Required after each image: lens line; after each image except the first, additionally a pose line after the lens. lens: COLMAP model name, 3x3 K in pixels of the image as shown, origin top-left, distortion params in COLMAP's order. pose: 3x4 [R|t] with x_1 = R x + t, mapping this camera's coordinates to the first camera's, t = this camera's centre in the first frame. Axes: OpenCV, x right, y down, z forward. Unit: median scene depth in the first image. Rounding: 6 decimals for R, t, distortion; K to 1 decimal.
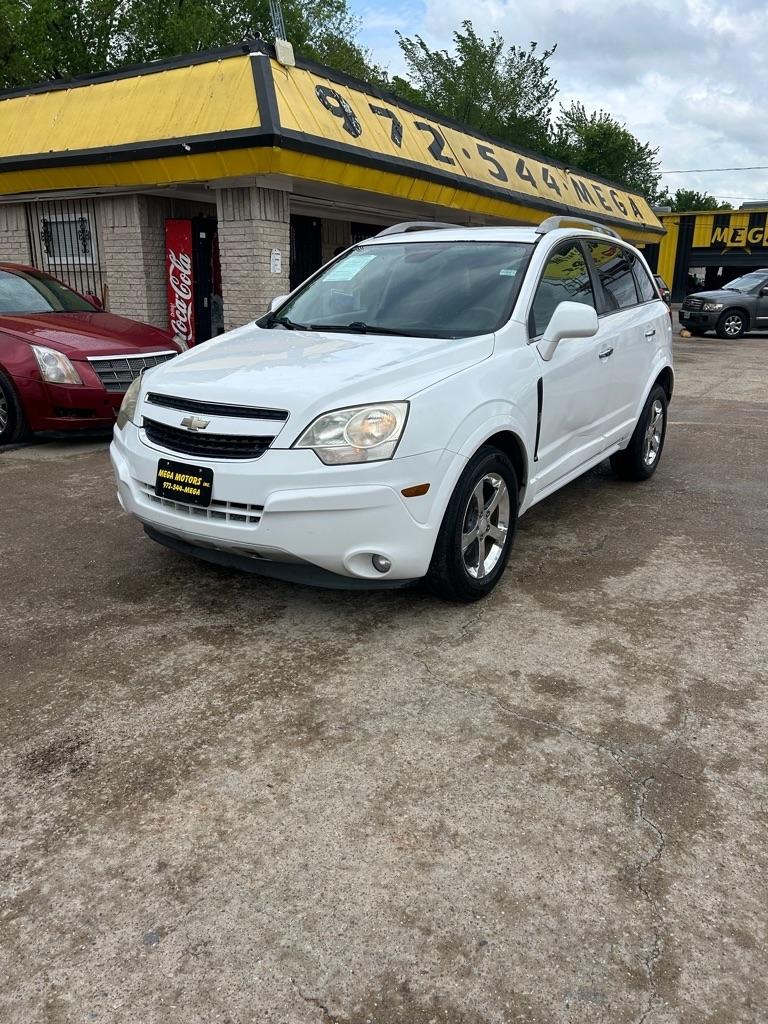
lens RADIAL K [[784.5, 0, 370.0], [0, 784.5, 492.3], [0, 0, 1]] dist [0.066650, -0.068552]
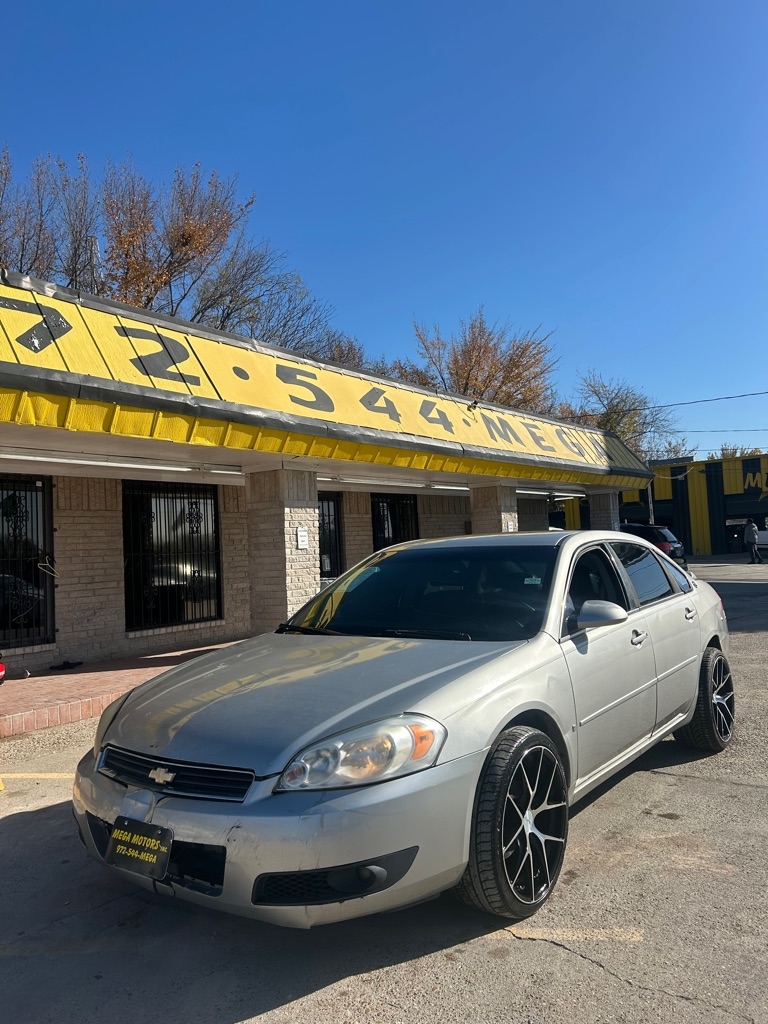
lens RADIAL K [[784.5, 0, 380.5], [0, 784.5, 518.5], [0, 0, 1]] dist [0.066650, -0.068552]
pose [[0.995570, -0.060268, -0.072163, 0.322037], [0.036290, 0.954374, -0.296402, -0.114022], [0.086734, 0.292470, 0.952333, 0.450603]]
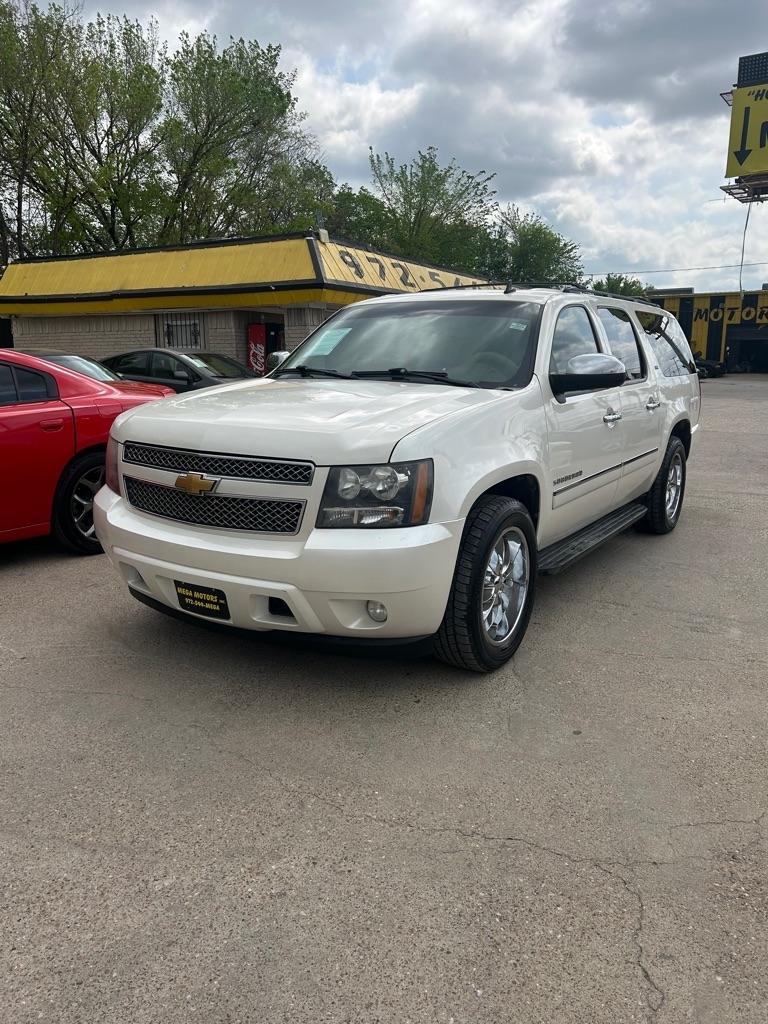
lens RADIAL K [[784.5, 0, 377.2], [0, 784.5, 511.3], [0, 0, 1]] dist [0.066650, -0.068552]
pose [[0.997605, -0.023303, 0.065119, -0.094281], [0.027625, 0.997419, -0.066275, 0.159232], [-0.063407, 0.067915, 0.995674, -0.611477]]
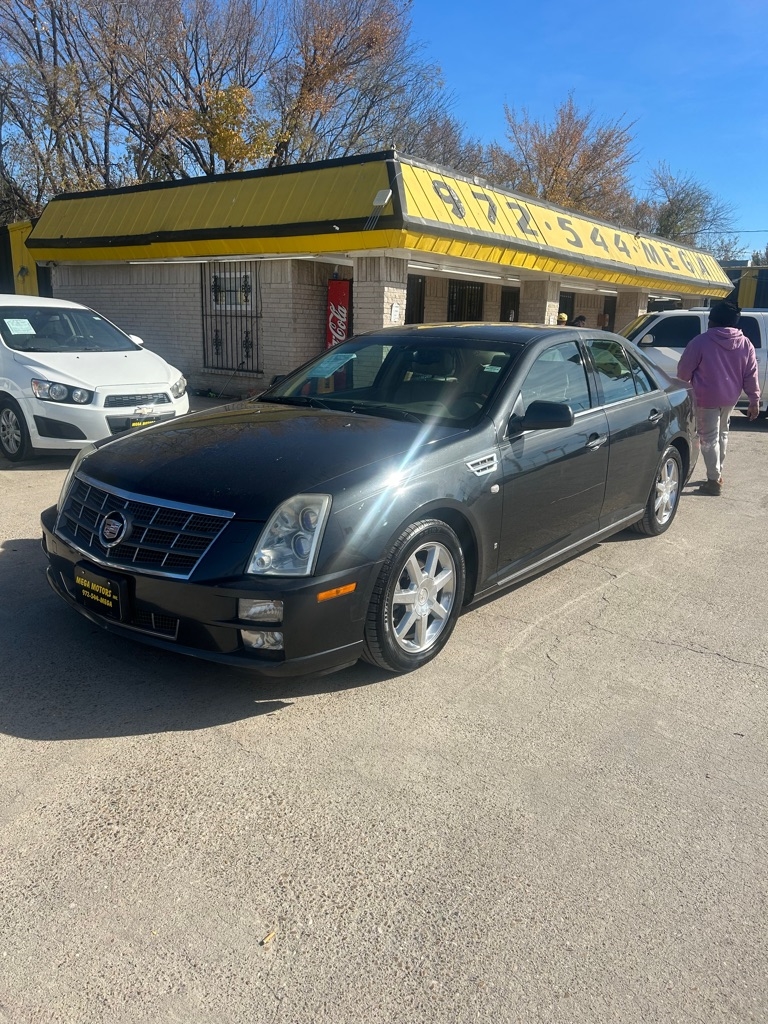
lens RADIAL K [[784.5, 0, 385.7], [0, 784.5, 512.3], [0, 0, 1]] dist [0.066650, -0.068552]
pose [[0.996505, 0.040553, -0.073024, -0.023190], [-0.042488, 0.998780, -0.025152, 0.060960], [0.071915, 0.028167, 0.997013, -0.248930]]
